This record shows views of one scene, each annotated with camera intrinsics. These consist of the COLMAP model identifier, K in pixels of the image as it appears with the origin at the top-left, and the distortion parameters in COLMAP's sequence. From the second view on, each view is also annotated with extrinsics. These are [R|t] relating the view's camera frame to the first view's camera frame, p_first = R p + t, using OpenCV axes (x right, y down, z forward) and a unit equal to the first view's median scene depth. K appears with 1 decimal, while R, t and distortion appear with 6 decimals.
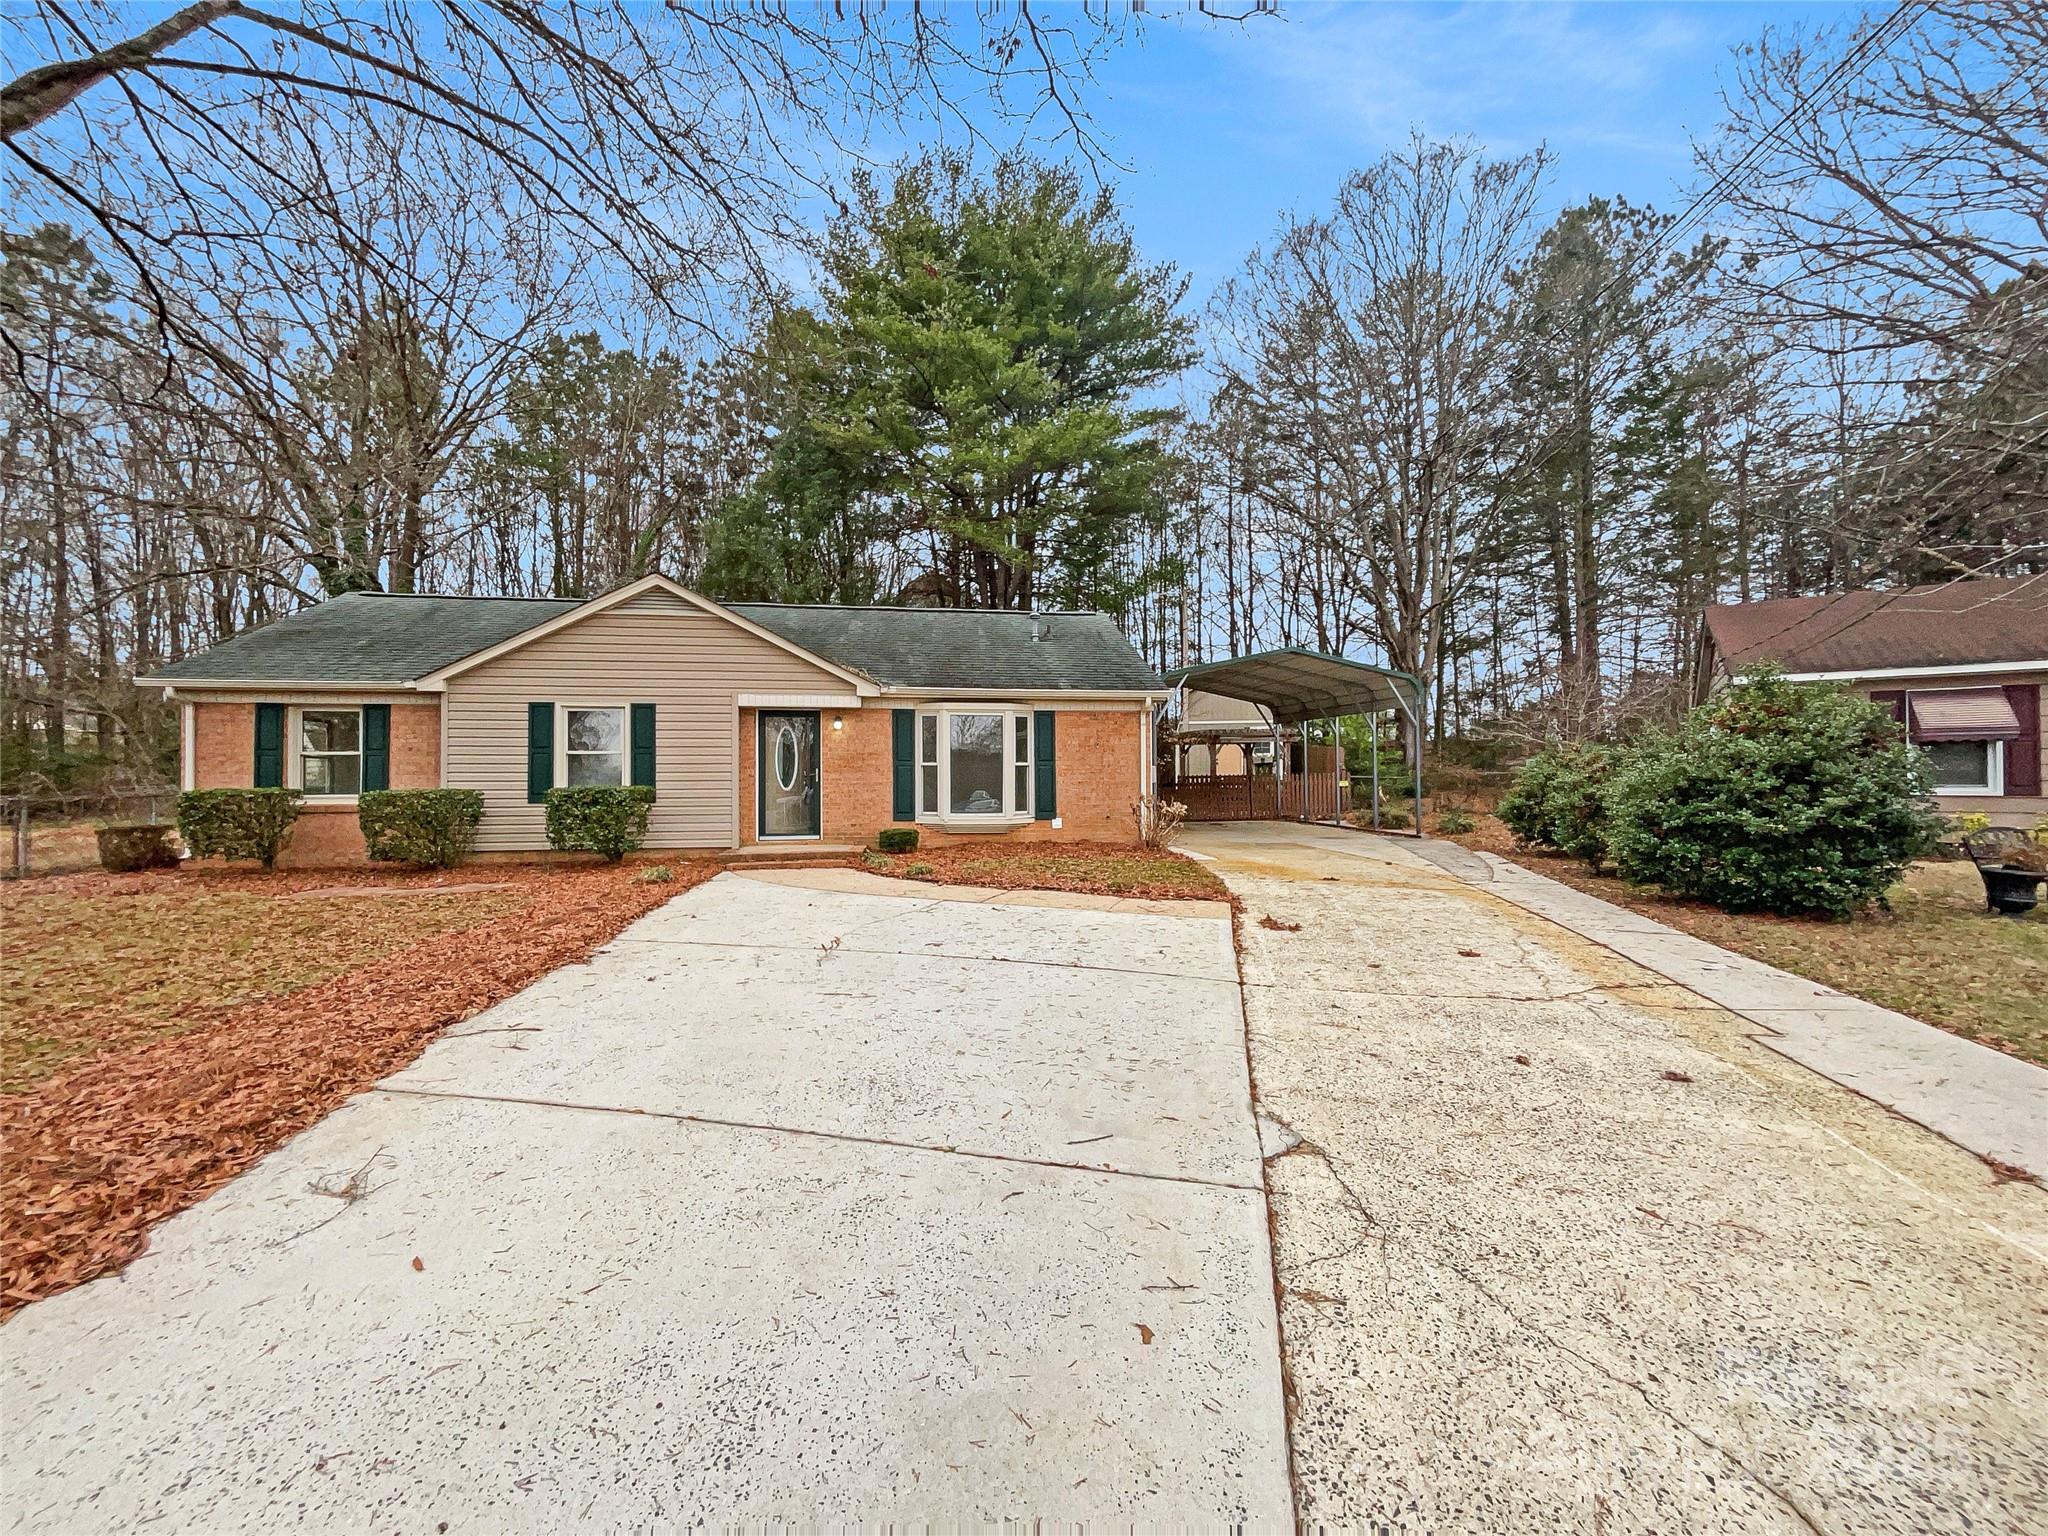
lens RADIAL K [[827.1, 0, 1028.3], [0, 827.1, 766.1], [0, 0, 1]] dist [-0.004929, 0.004598]
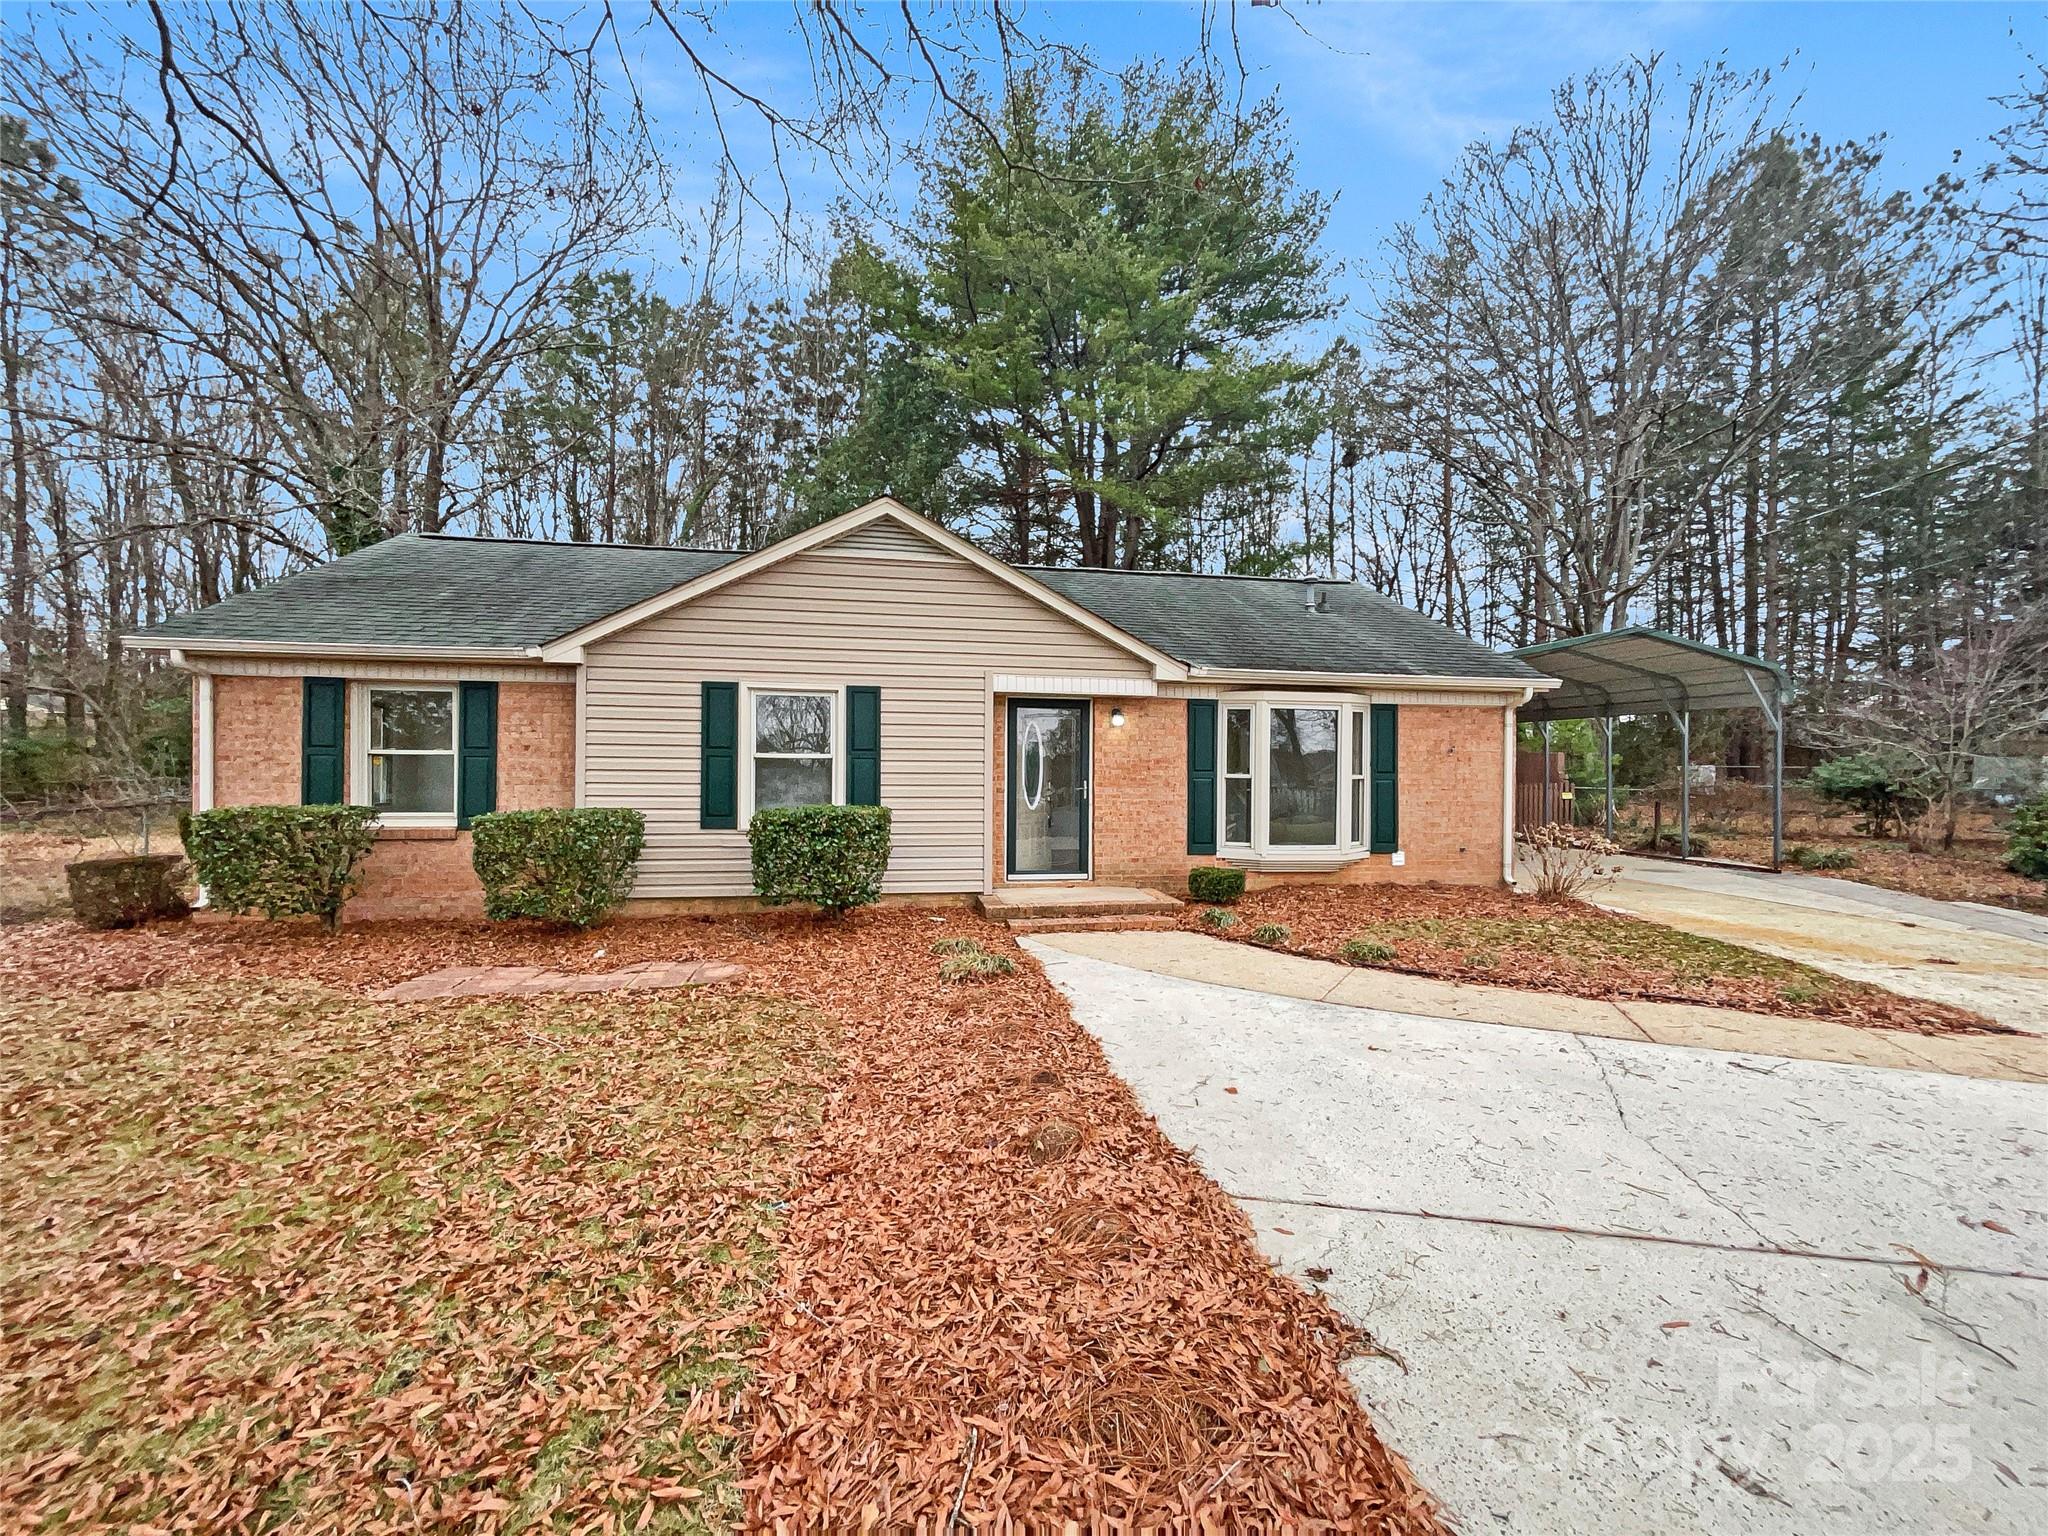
lens RADIAL K [[827.1, 0, 1019.0], [0, 827.1, 770.8], [0, 0, 1]] dist [-0.004929, 0.004598]
pose [[0.999826, 0.012581, 0.013767, -0.324102], [-0.012762, 0.999833, 0.013085, -0.014270], [-0.013600, -0.013259, 0.999820, 0.285383]]
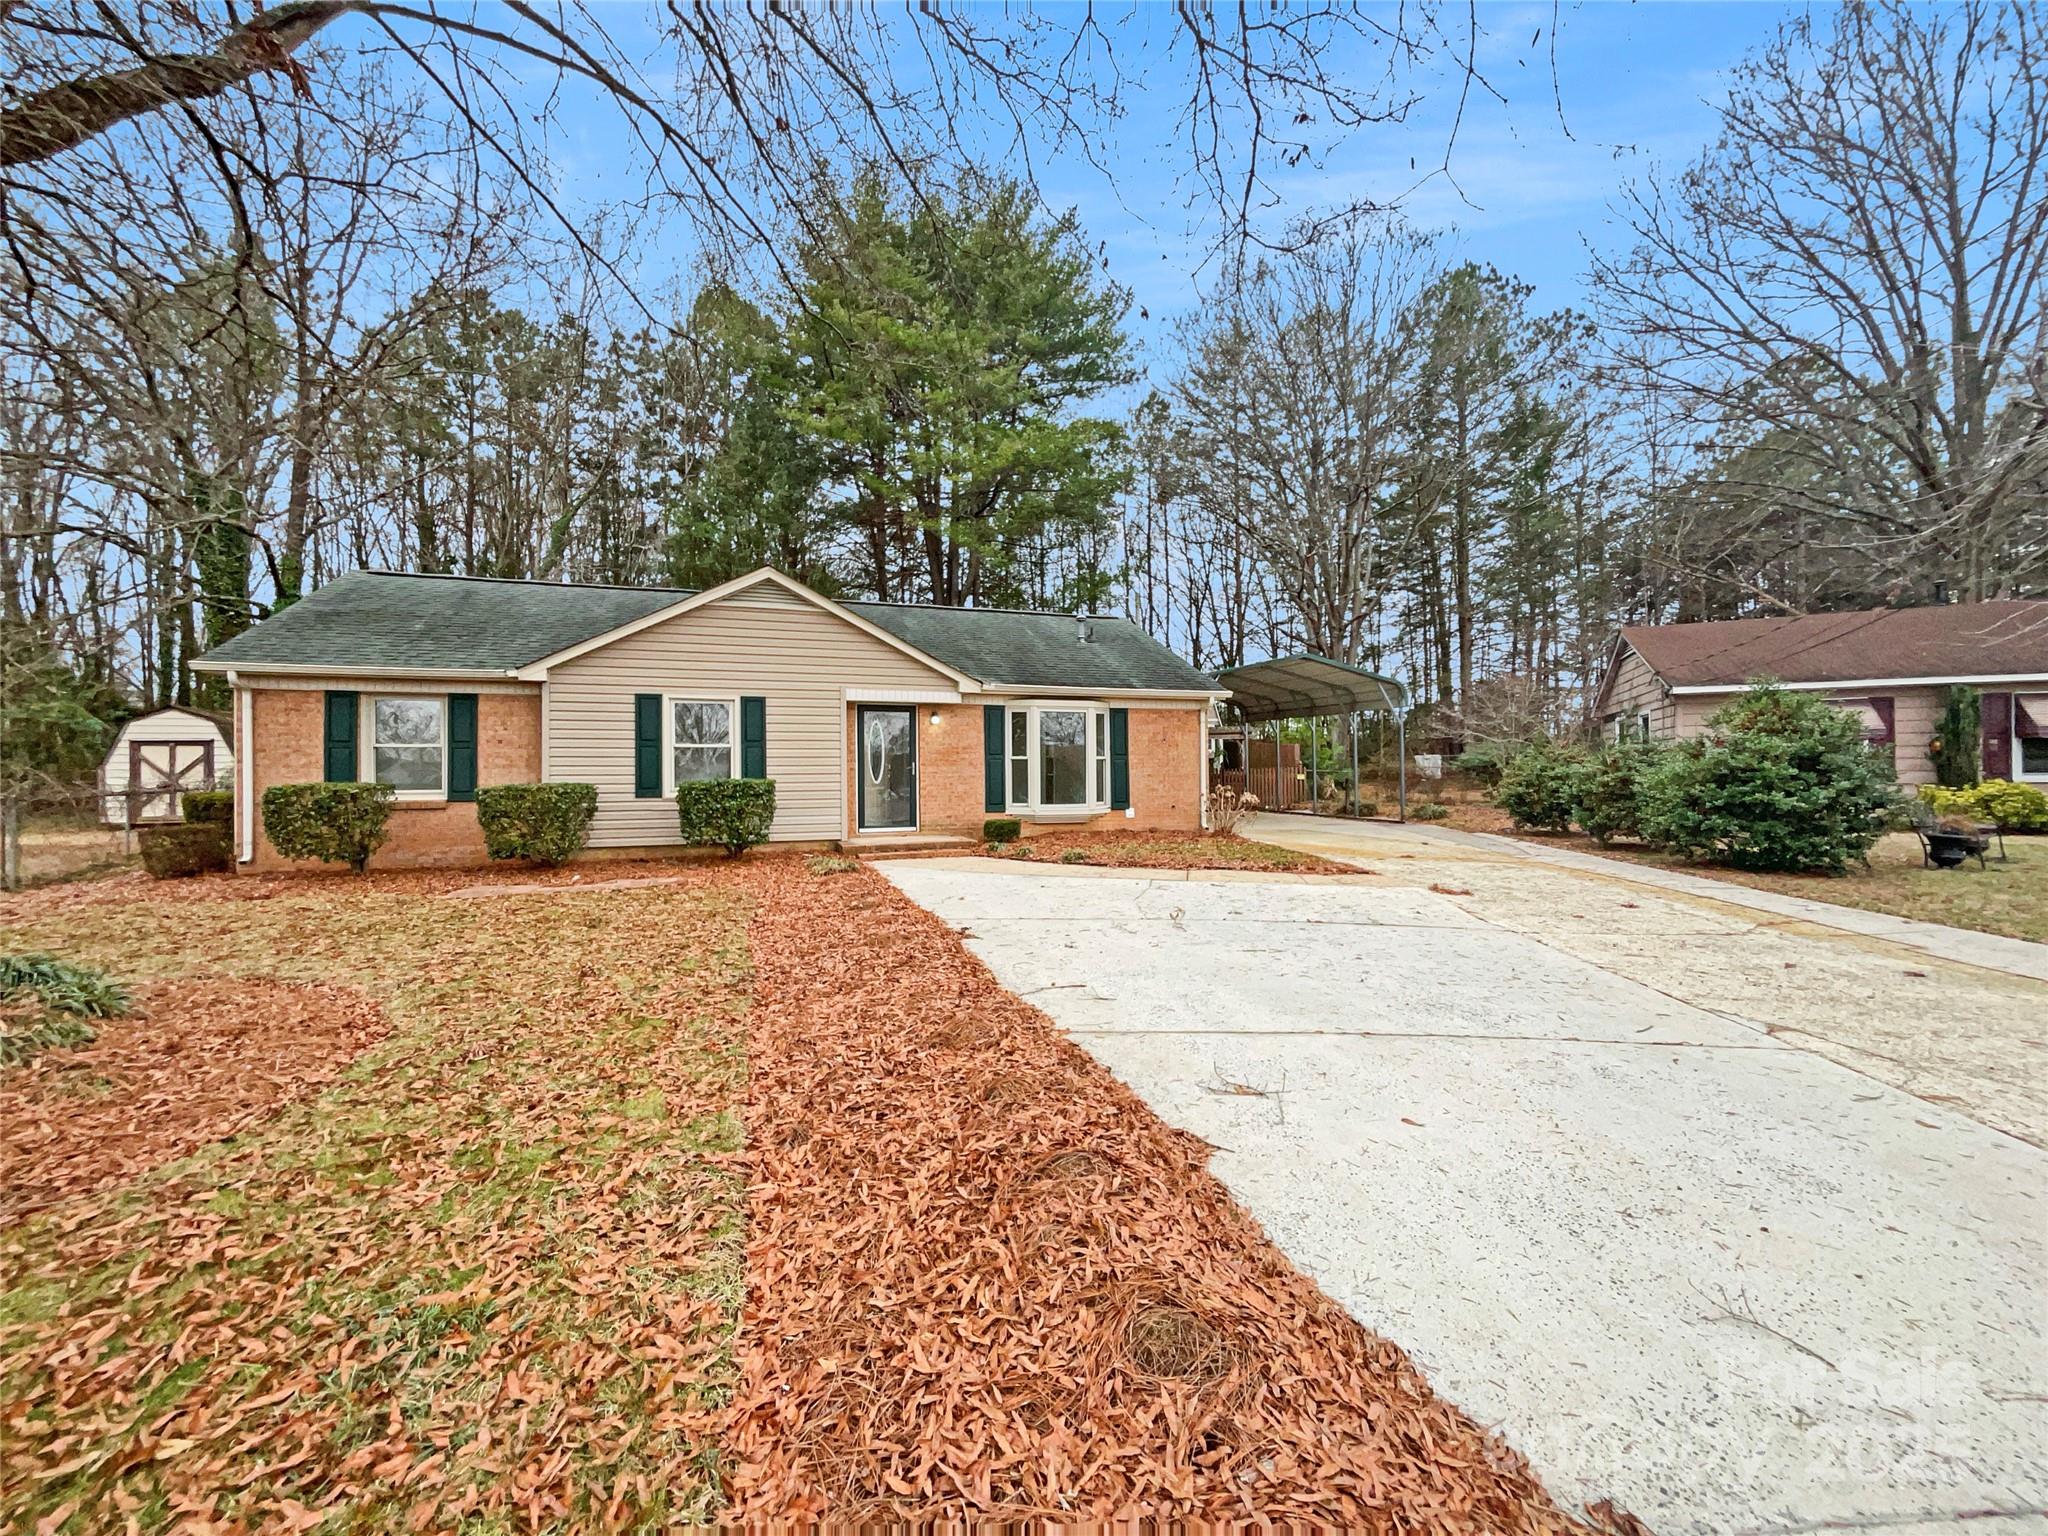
lens RADIAL K [[827.1, 0, 1023.7], [0, 827.1, 769.5], [0, 0, 1]] dist [-0.004929, 0.004598]
pose [[0.984089, -0.001792, 0.177669, -0.304077], [0.000440, 0.999971, 0.007648, 0.004483], [-0.177678, -0.007448, 0.984061, -0.036364]]
